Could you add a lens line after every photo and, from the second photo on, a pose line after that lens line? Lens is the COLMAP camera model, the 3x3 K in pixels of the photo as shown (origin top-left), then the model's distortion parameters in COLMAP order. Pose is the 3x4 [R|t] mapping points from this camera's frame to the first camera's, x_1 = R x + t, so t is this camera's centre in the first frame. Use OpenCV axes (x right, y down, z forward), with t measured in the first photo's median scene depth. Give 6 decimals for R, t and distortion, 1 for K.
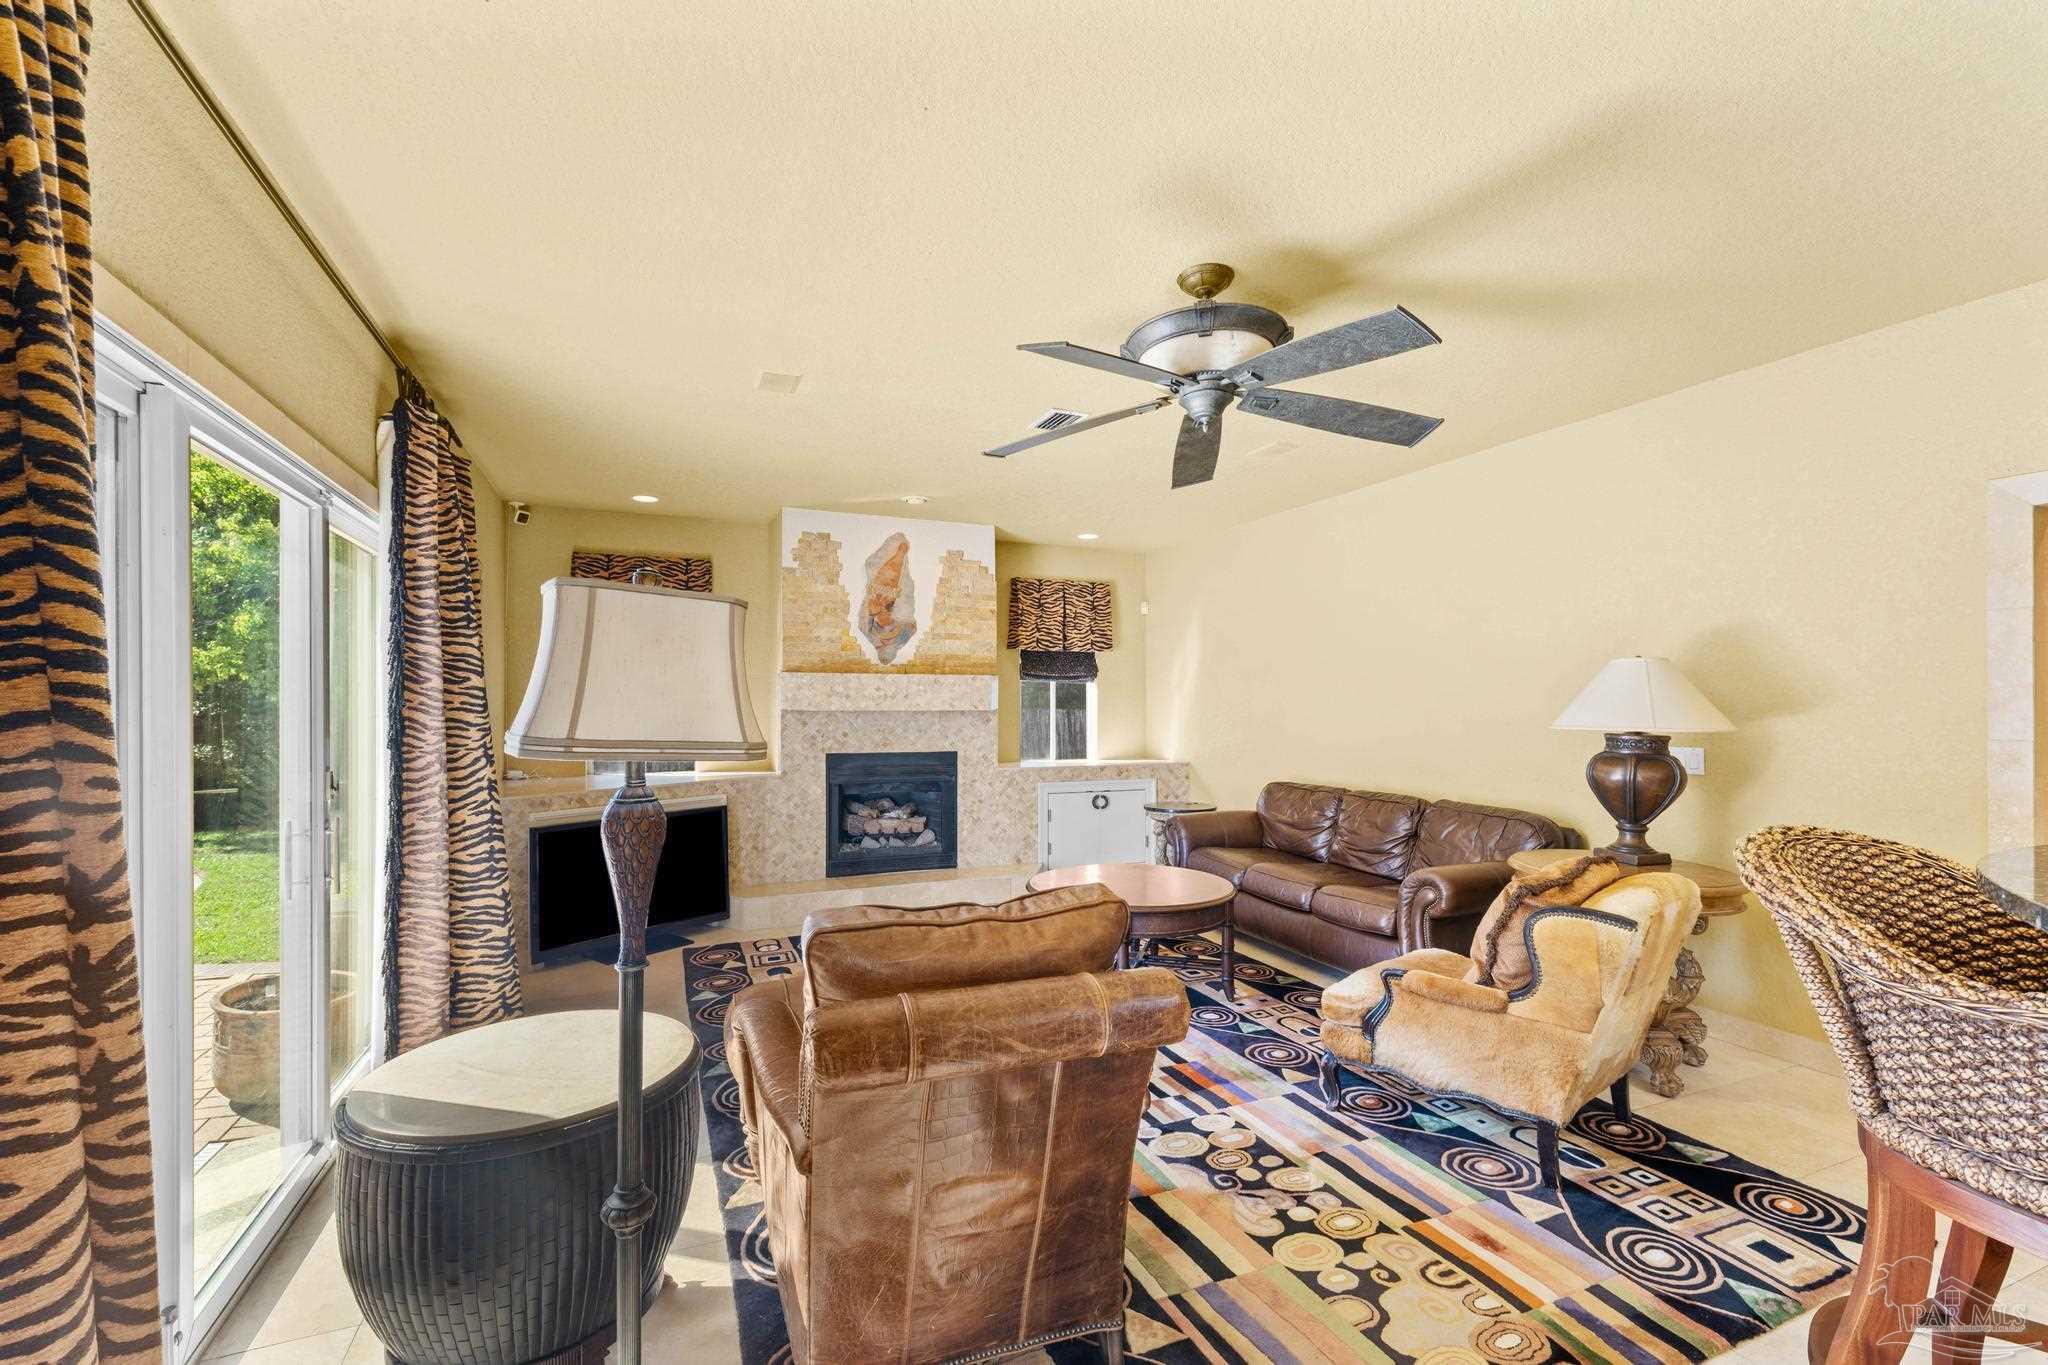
lens RADIAL K [[871.1, 0, 1022.7], [0, 871.1, 700.1], [0, 0, 1]] dist [0.004223, -0.000158]
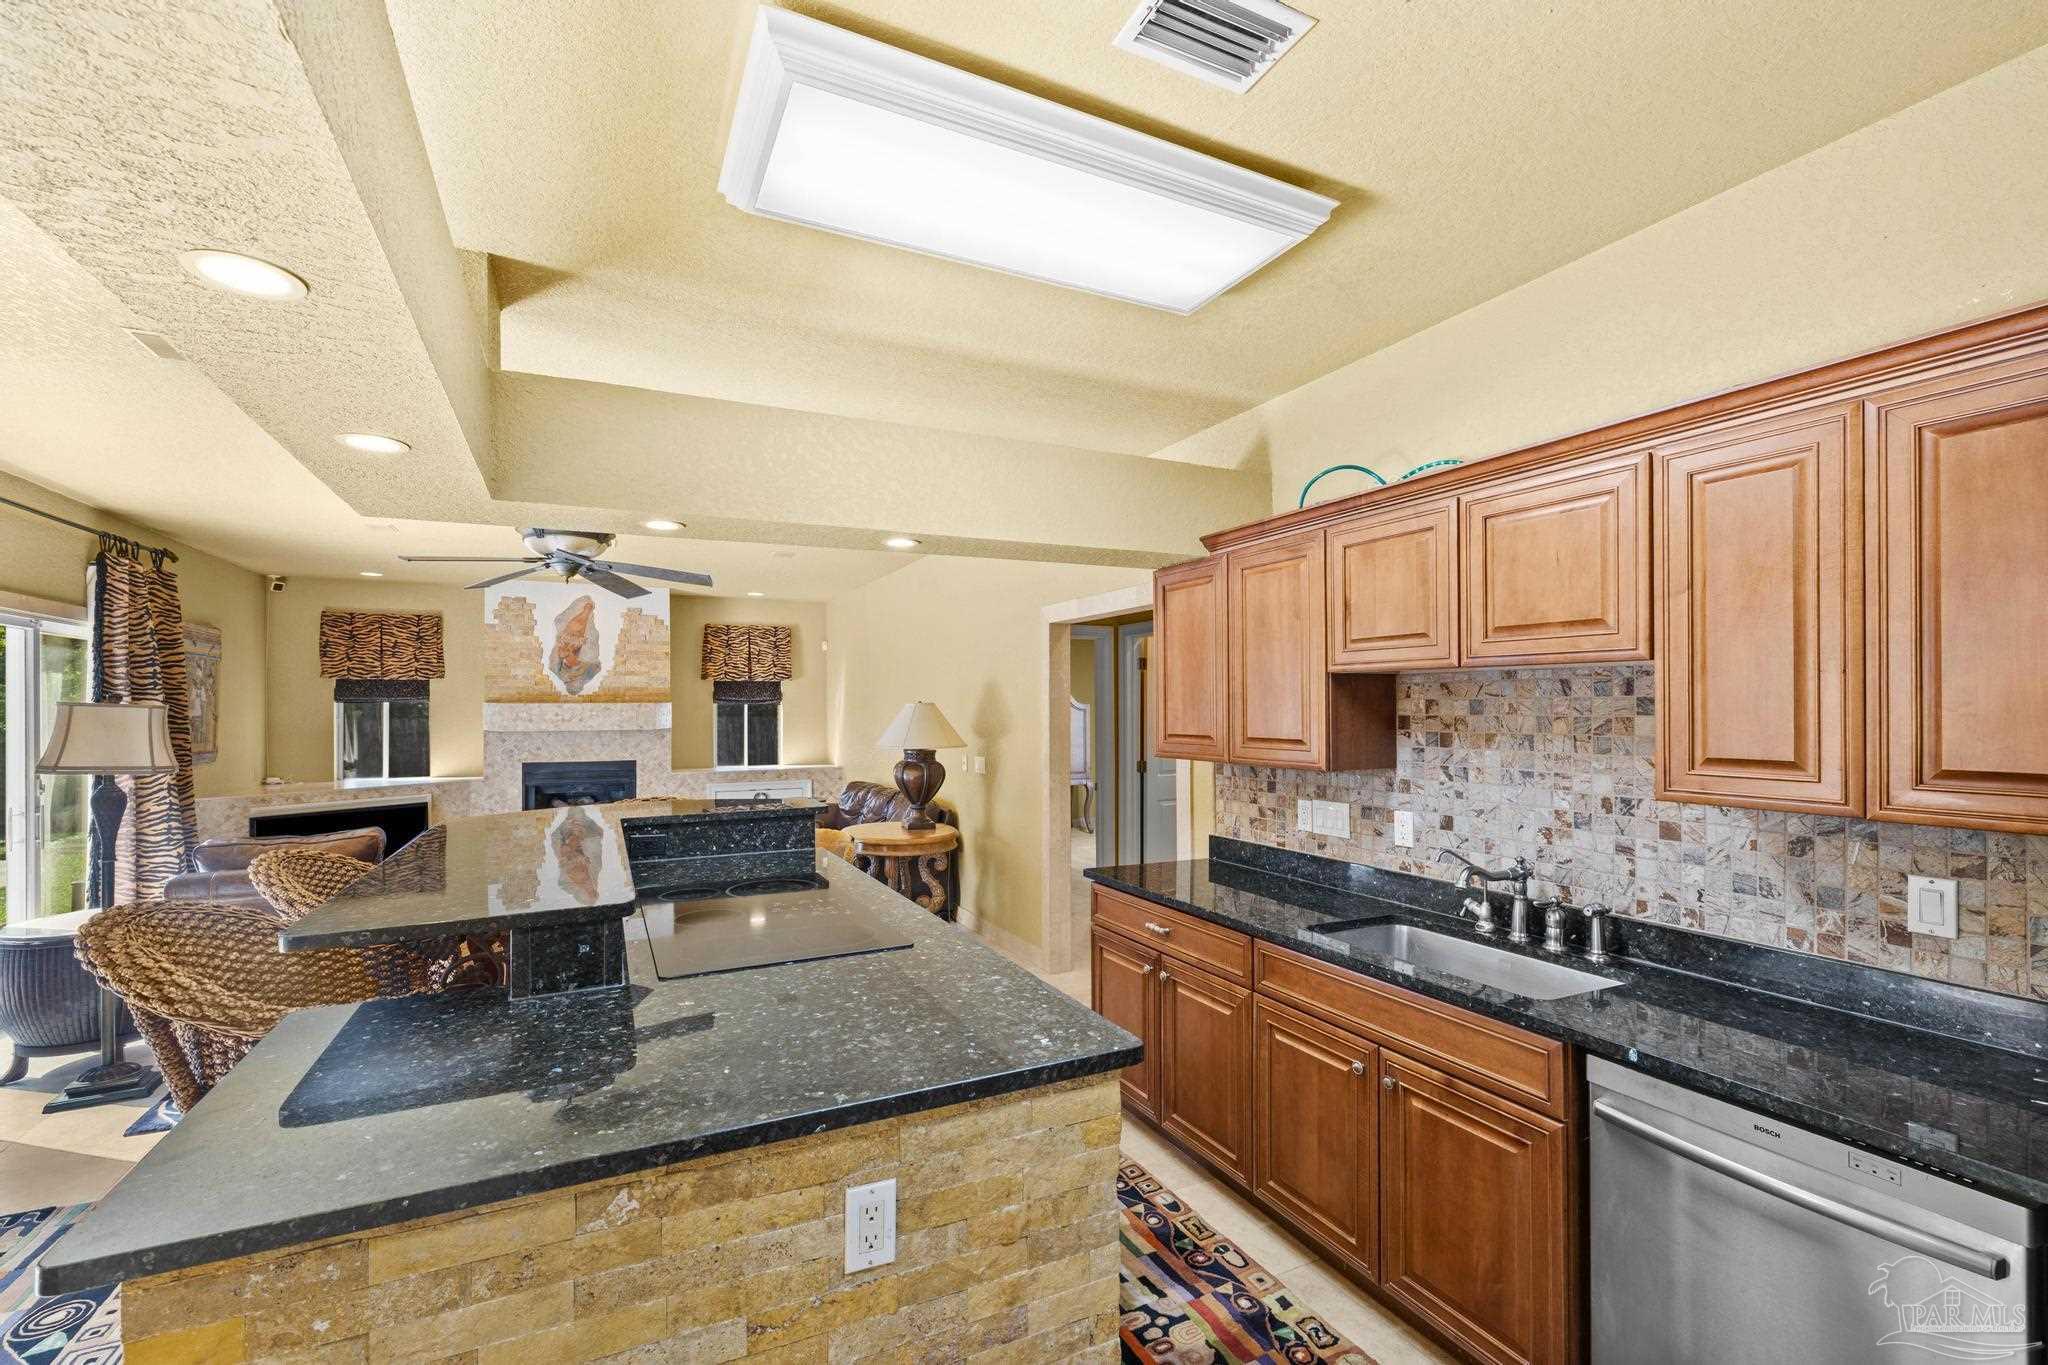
lens RADIAL K [[871.1, 0, 1021.6], [0, 871.1, 704.0], [0, 0, 1]] dist [0.004223, -0.000158]
pose [[0.998798, -0.003836, 0.048863, 0.465221], [0.003759, 0.999992, 0.001655, -0.027859], [-0.048869, -0.001469, 0.998804, -0.362478]]
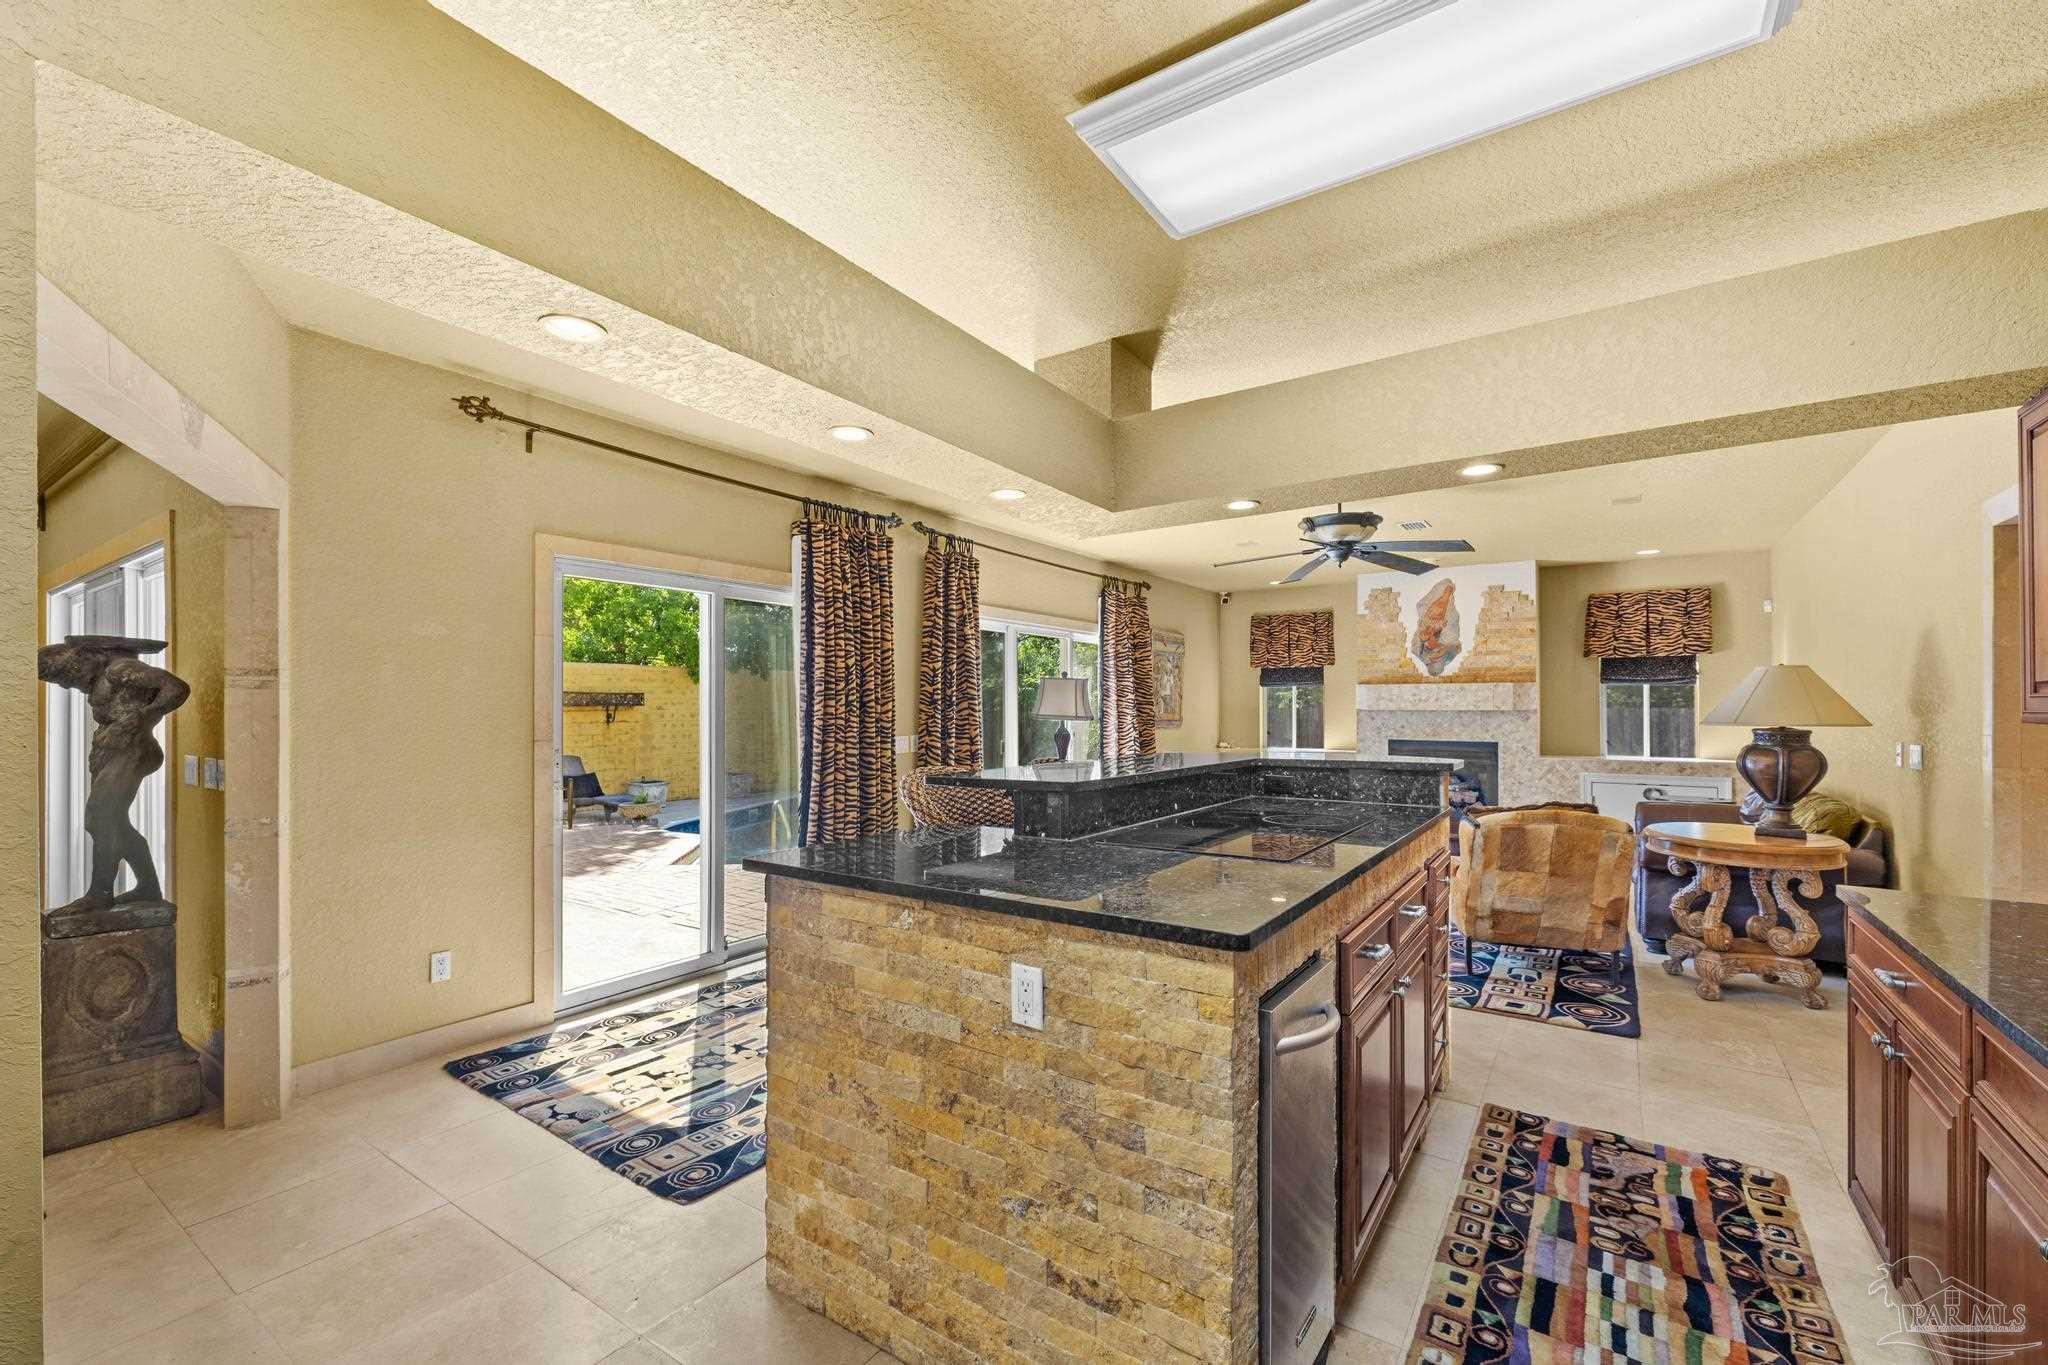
lens RADIAL K [[871.1, 0, 997.7], [0, 871.1, 708.9], [0, 0, 1]] dist [0.004223, -0.000158]
pose [[0.523131, 0.002130, -0.852249, 0.666409], [0.004867, 0.999973, 0.005486, -0.000753], [0.852238, -0.007018, 0.523107, -0.313013]]
